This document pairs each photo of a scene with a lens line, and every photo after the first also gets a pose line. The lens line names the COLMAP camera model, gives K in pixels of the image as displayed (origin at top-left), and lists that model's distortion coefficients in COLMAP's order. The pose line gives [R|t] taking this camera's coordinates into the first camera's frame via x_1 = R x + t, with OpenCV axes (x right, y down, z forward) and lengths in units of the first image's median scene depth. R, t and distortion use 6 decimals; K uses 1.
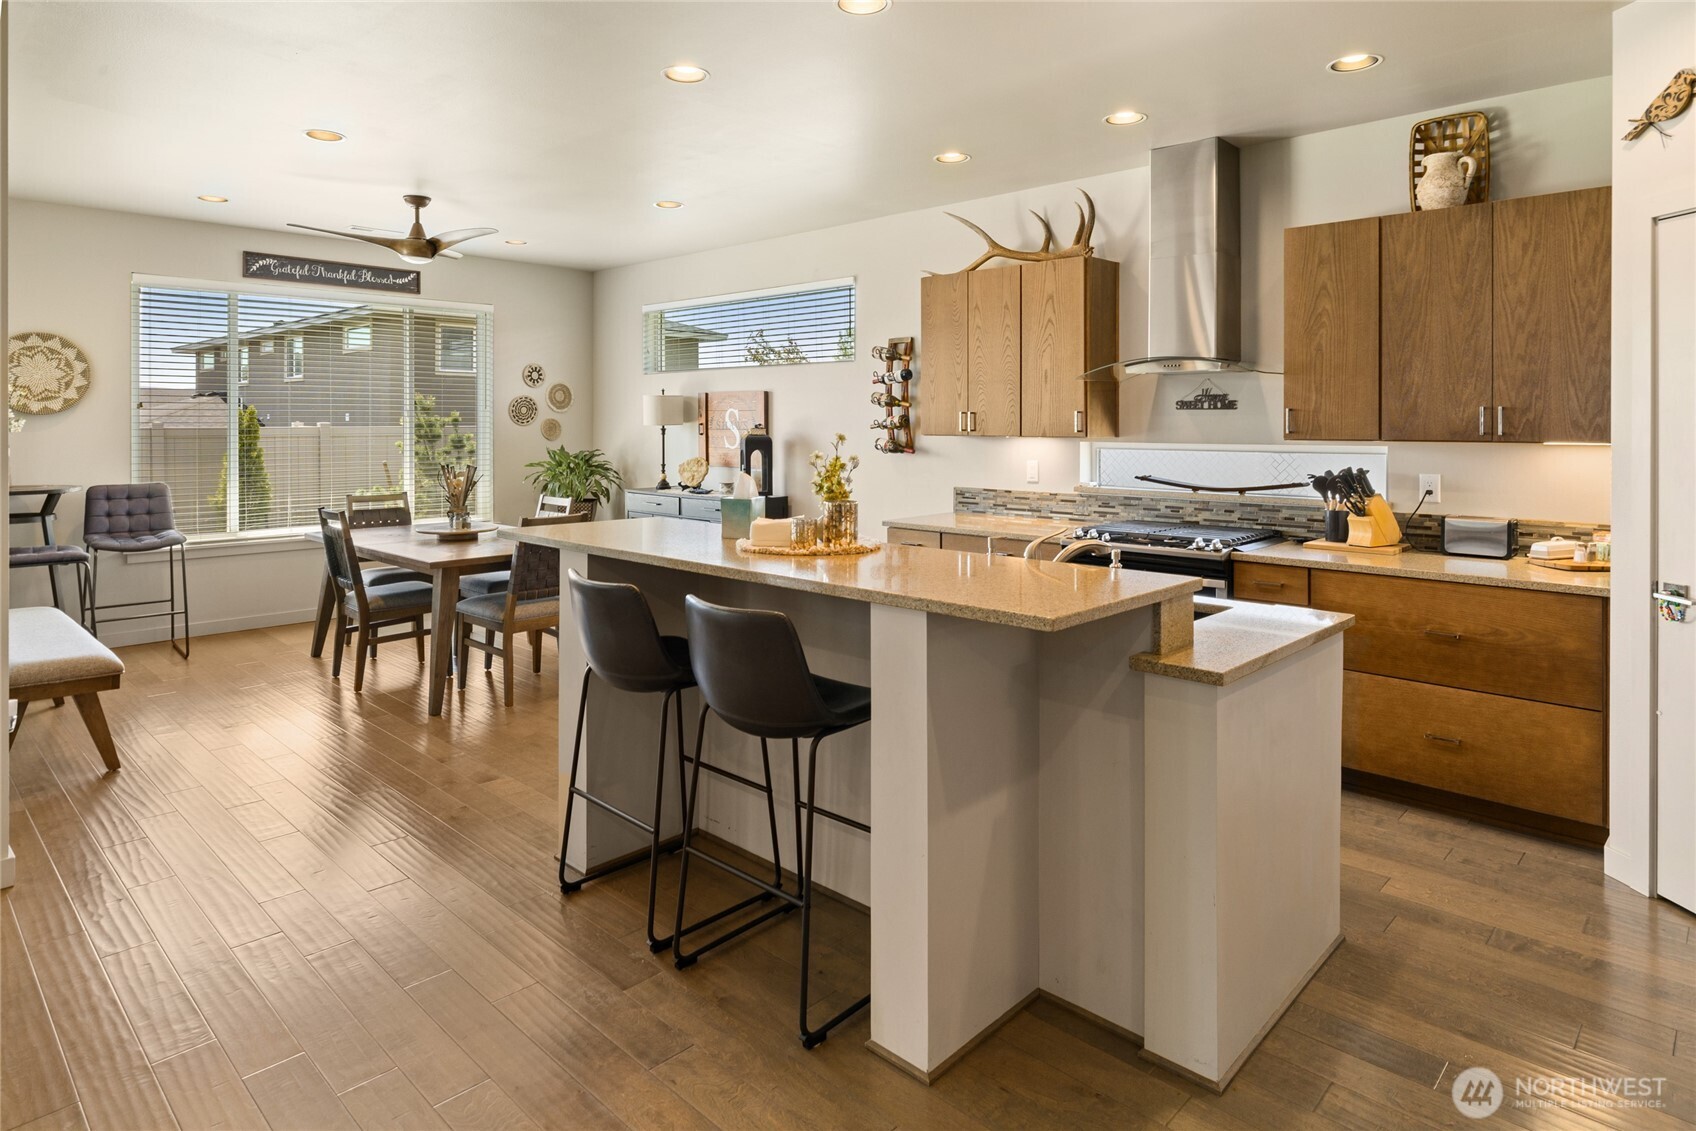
lens RADIAL K [[958.7, 0, 847.9], [0, 958.7, 423.1], [0, 0, 1]] dist [-0.002777, 0.003277]
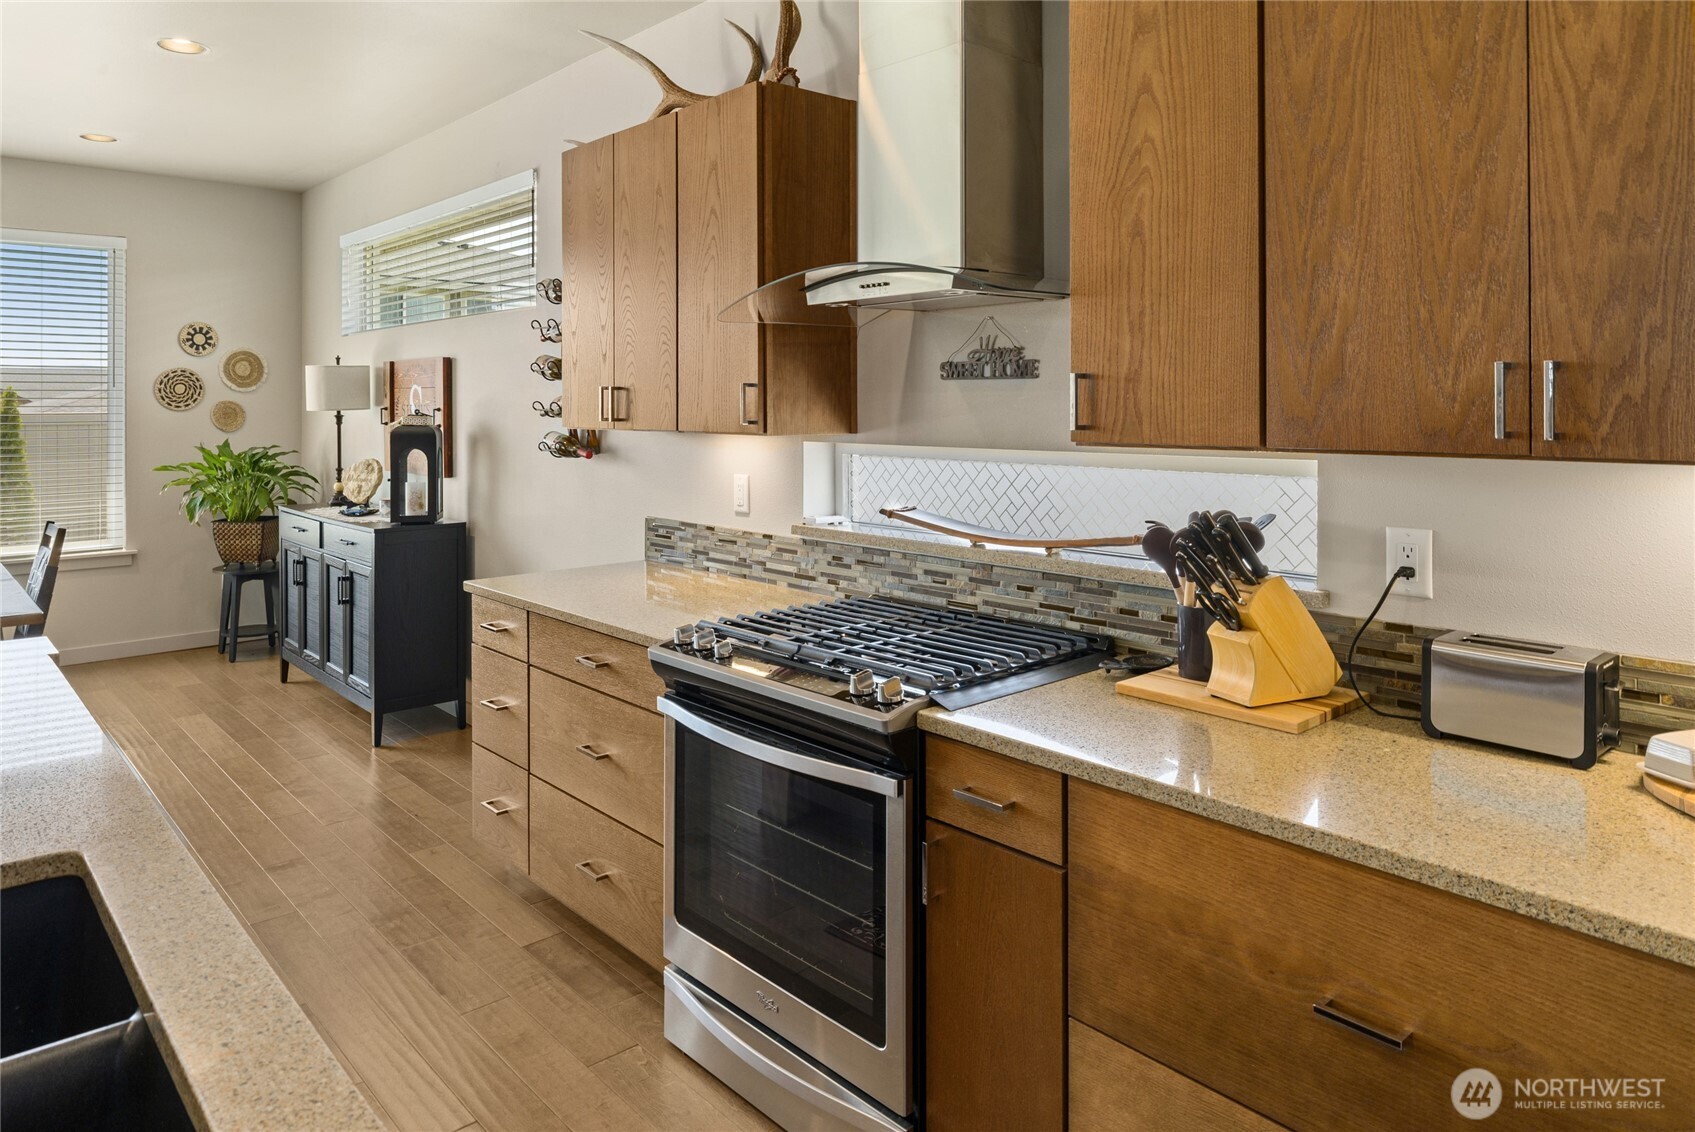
lens RADIAL K [[1088.3, 0, 829.0], [0, 1088.3, 397.3], [0, 0, 1]] dist [-0.005343, 0.003829]
pose [[0.996978, -0.003269, -0.077621, 0.274874], [0.002760, 0.999974, -0.006657, -0.000959], [0.077641, 0.006423, 0.996961, 0.355174]]
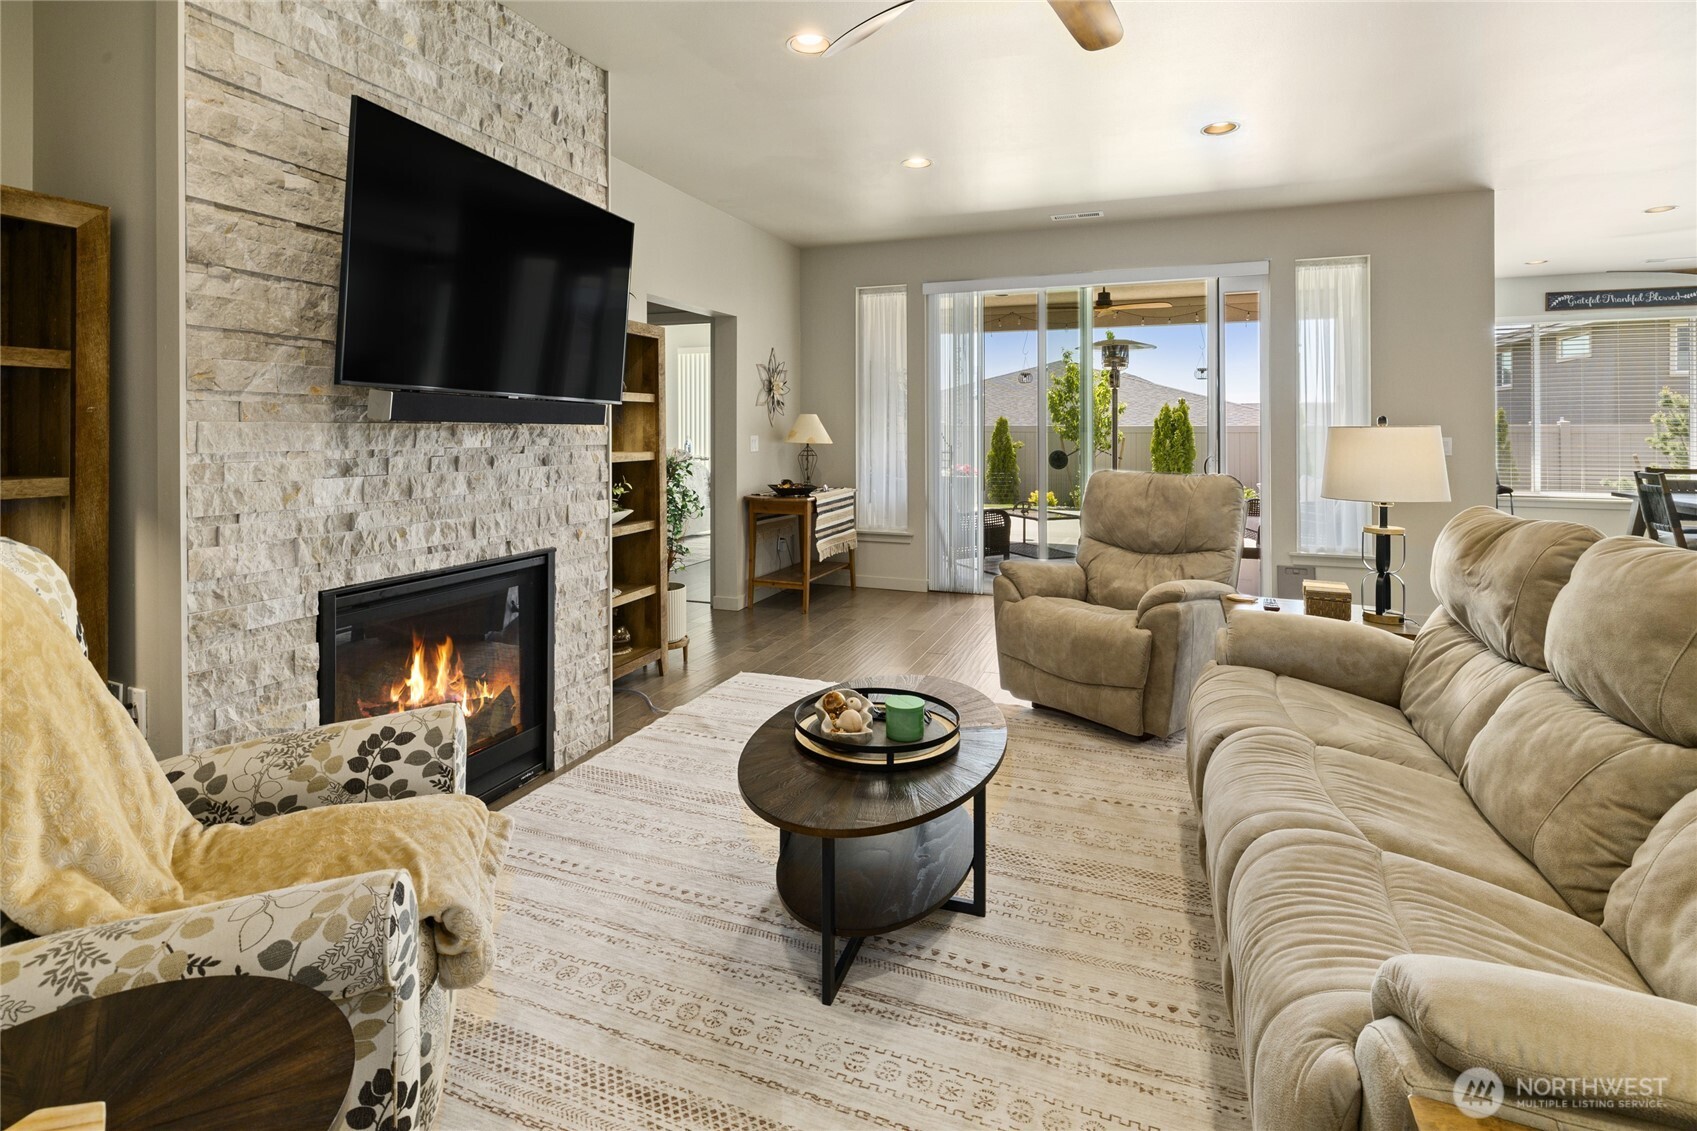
lens RADIAL K [[797.8, 0, 843.7], [0, 797.8, 427.3], [0, 0, 1]] dist [-0.002527, -0.000873]
pose [[0.367638, -0.003270, -0.929963, 0.091364], [-0.000674, 0.999993, -0.003783, 0.027663], [0.929969, 0.002018, 0.367633, -0.455838]]
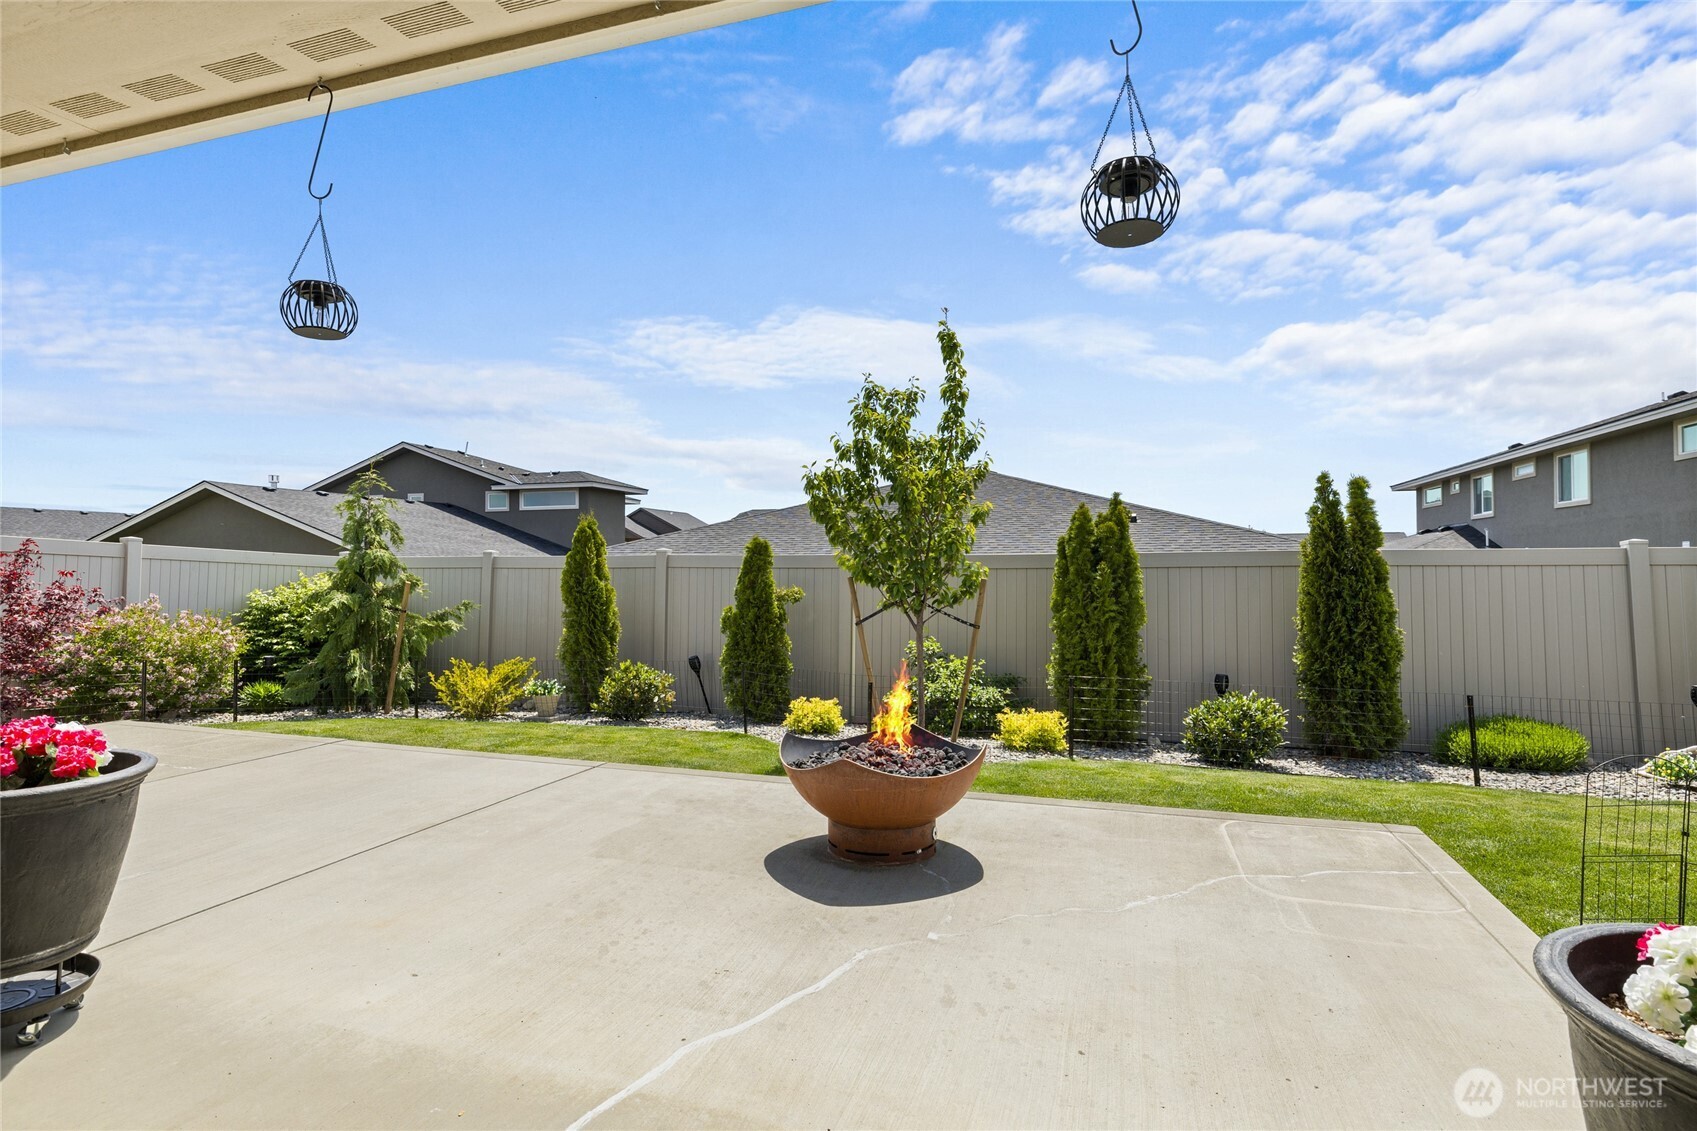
lens RADIAL K [[870.7, 0, 848.1], [0, 870.7, 560.2], [0, 0, 1]] dist [-0.002154, -0.000356]
pose [[0.434022, -0.008312, -0.900864, -0.997062], [0.002584, 0.999965, -0.007982, 0.033362], [0.900899, 0.001137, 0.434028, 0.679698]]
